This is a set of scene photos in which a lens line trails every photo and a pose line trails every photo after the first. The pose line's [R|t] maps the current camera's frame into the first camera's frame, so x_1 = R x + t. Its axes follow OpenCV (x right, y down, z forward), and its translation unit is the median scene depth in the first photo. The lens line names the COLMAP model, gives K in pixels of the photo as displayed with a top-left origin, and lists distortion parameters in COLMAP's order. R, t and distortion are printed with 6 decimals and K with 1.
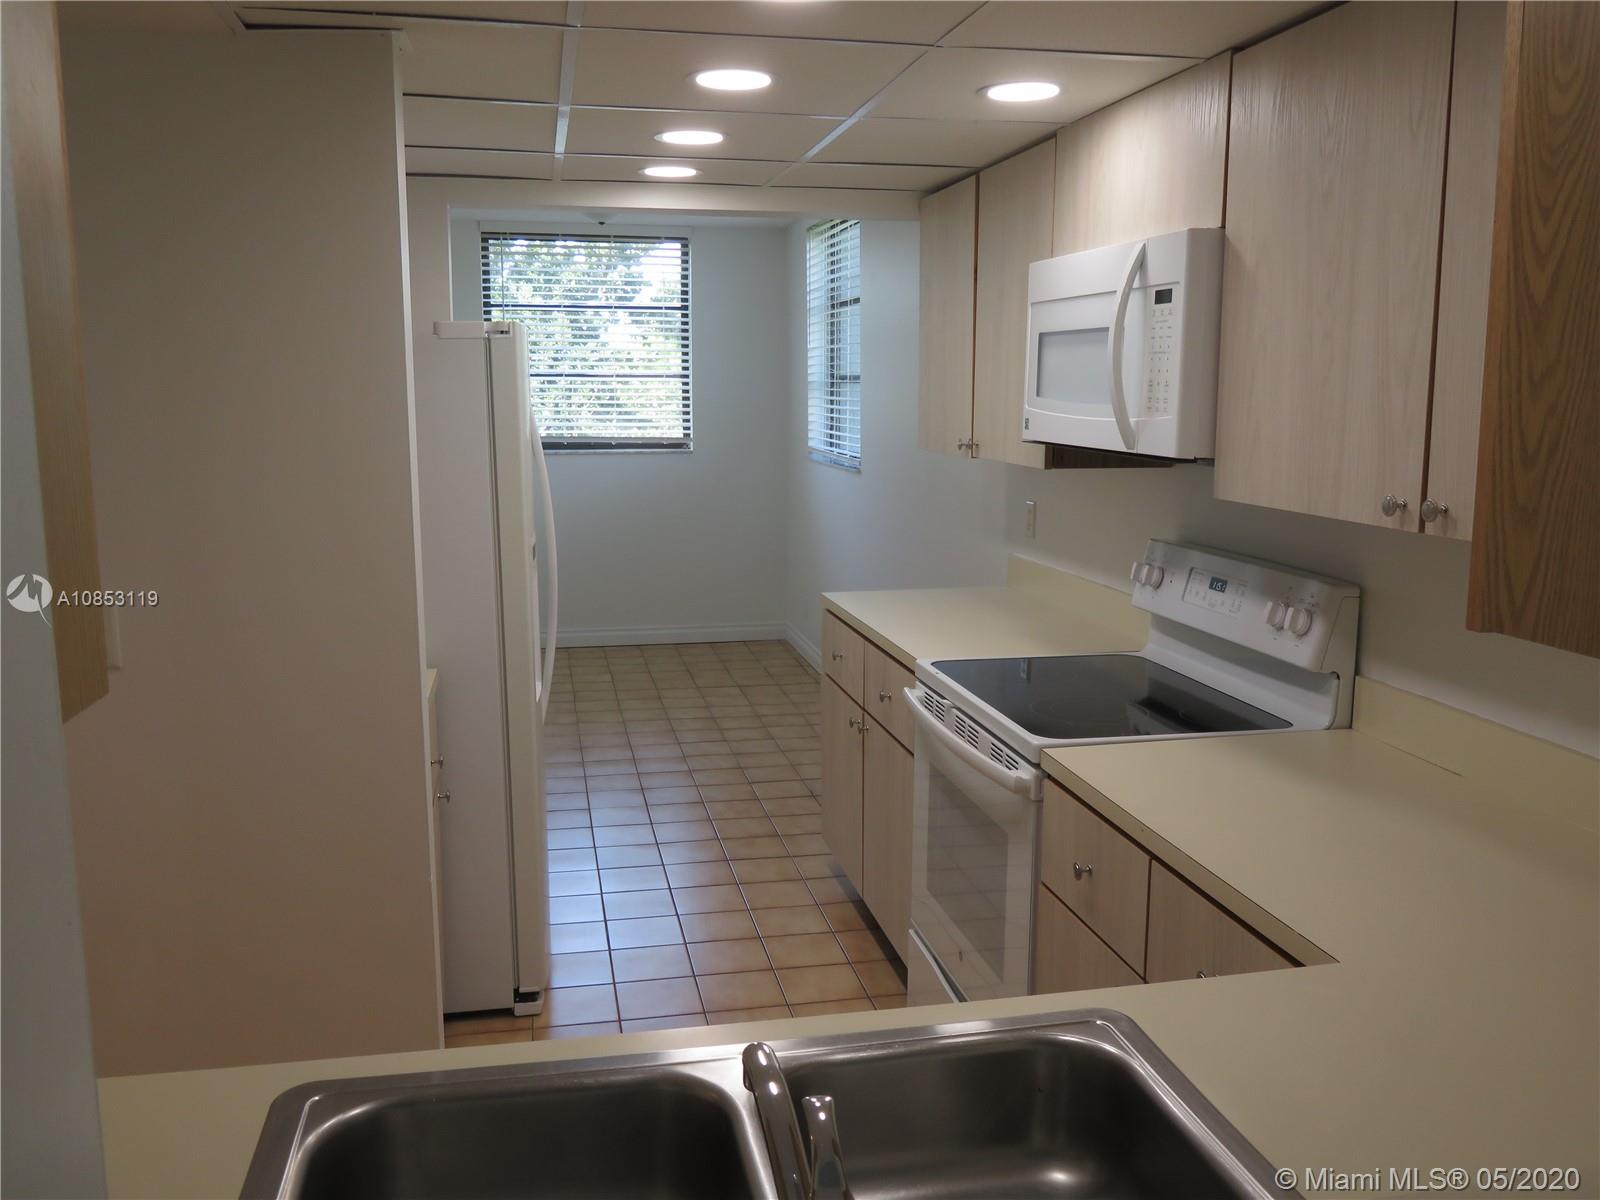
lens RADIAL K [[1333.1, 0, 800.0], [0, 1333.1, 599.6], [0, 0, 1]] dist [-0.017564, 0.009294]
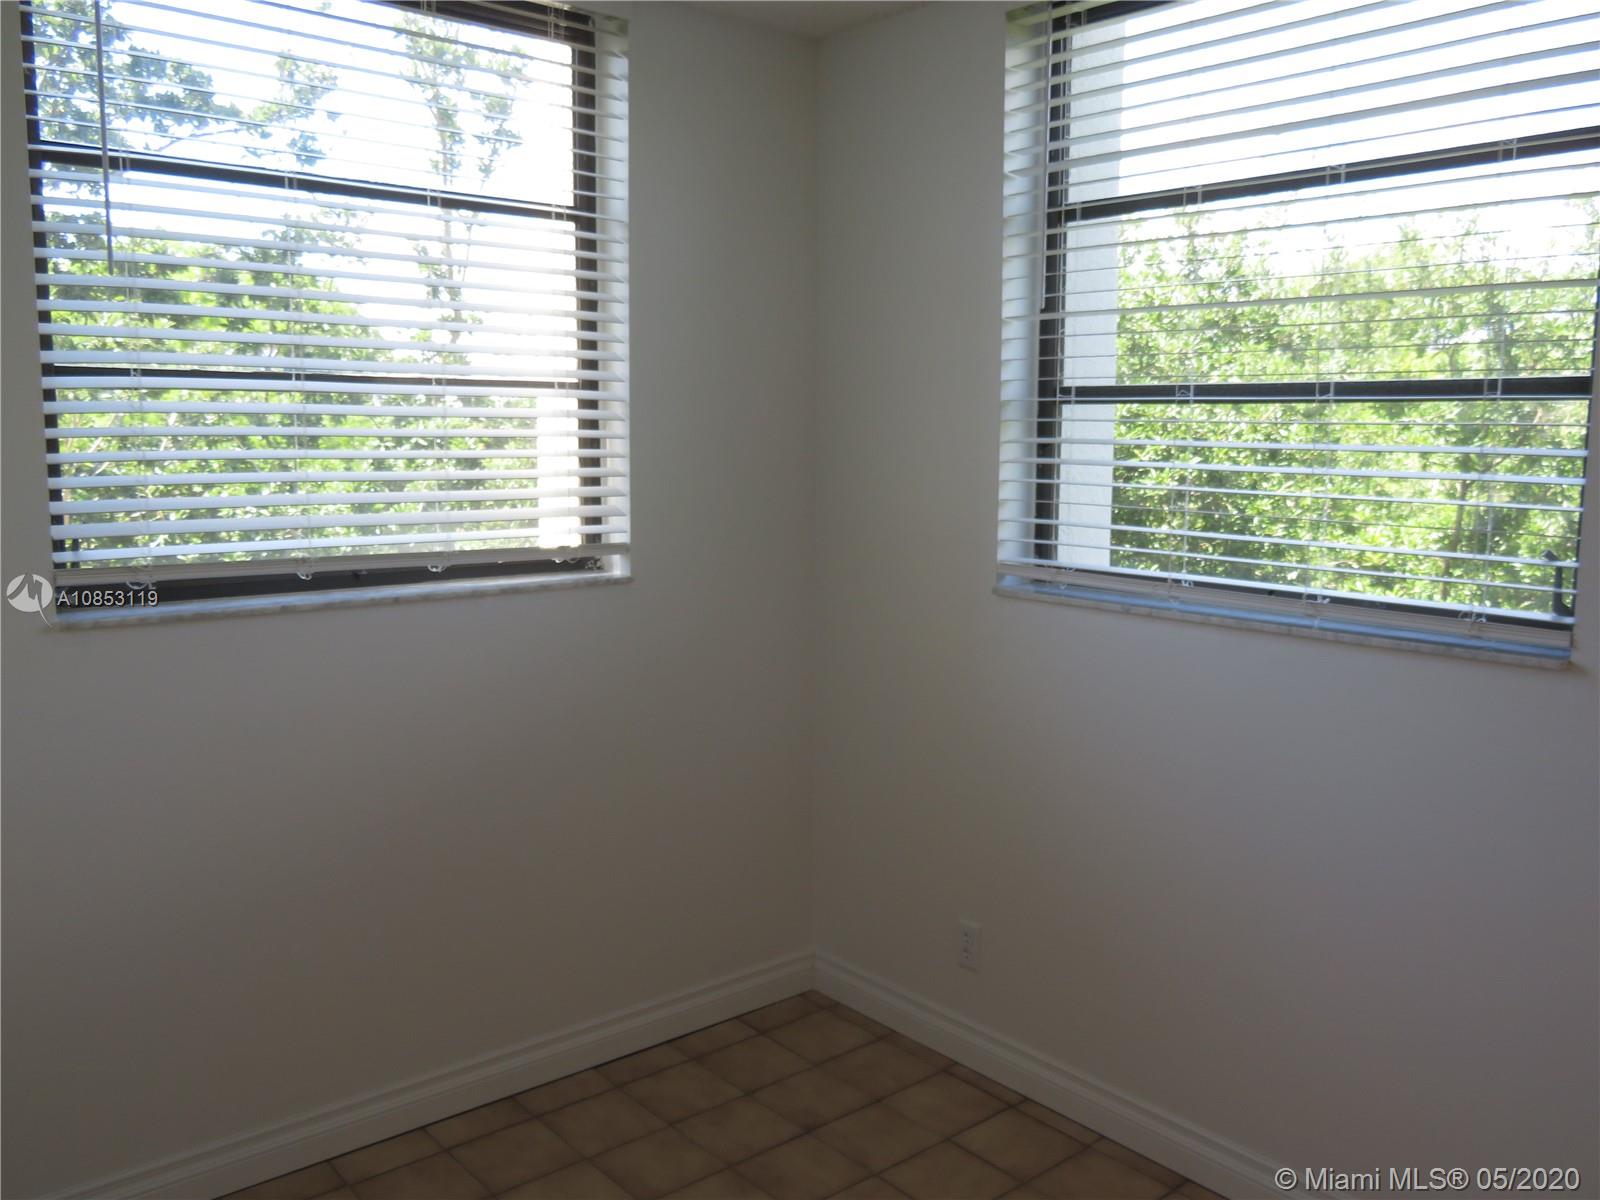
lens RADIAL K [[1333.1, 0, 800.0], [0, 1333.1, 599.6], [0, 0, 1]] dist [-0.017564, 0.009294]
pose [[0.866652, -0.061309, 0.495132, -0.689896], [0.076954, 0.996971, -0.011247, -0.290466], [-0.492943, 0.047849, 0.868745, 1.904264]]
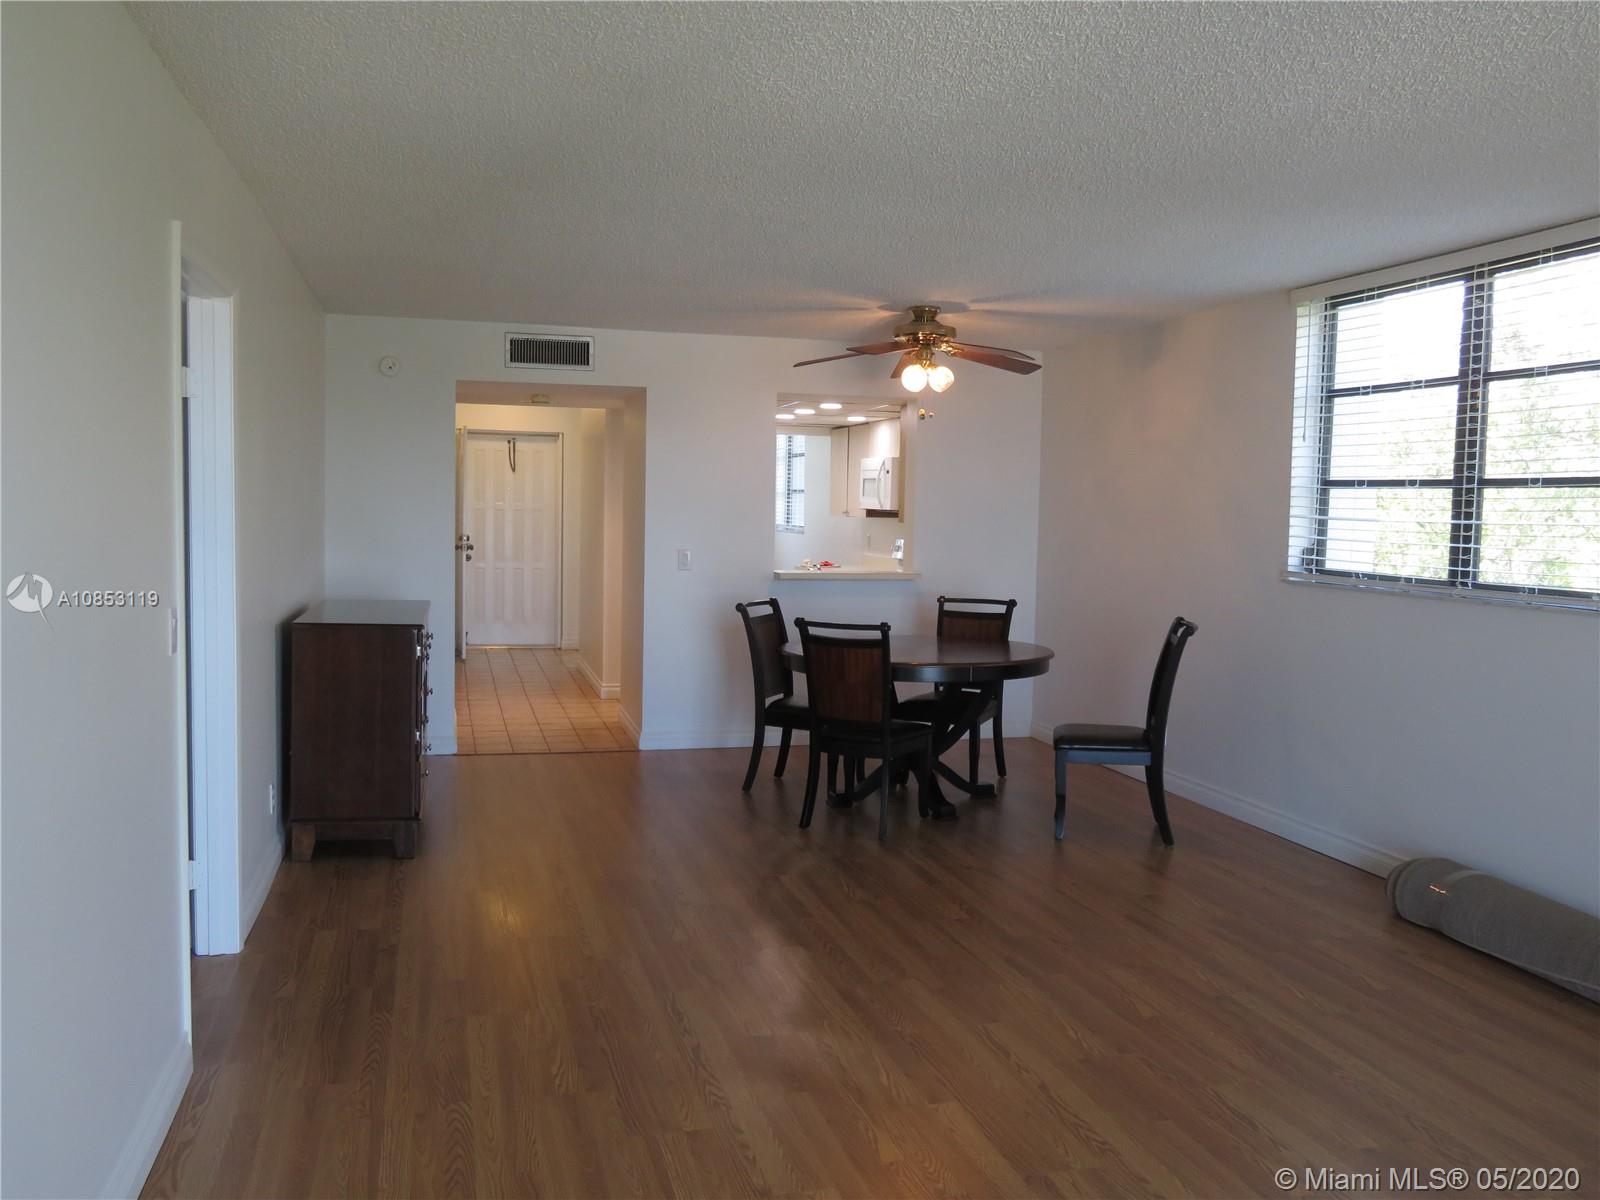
lens RADIAL K [[1338.5, 0, 795.6], [0, 1338.5, 599.8], [0, 0, 1]] dist [-0.018803, 0.003393]
pose [[0.997835, 0.014870, 0.064064, -0.267905], [-0.009325, 0.996252, -0.085997, 0.512538], [-0.065103, 0.085213, 0.994234, -2.982266]]
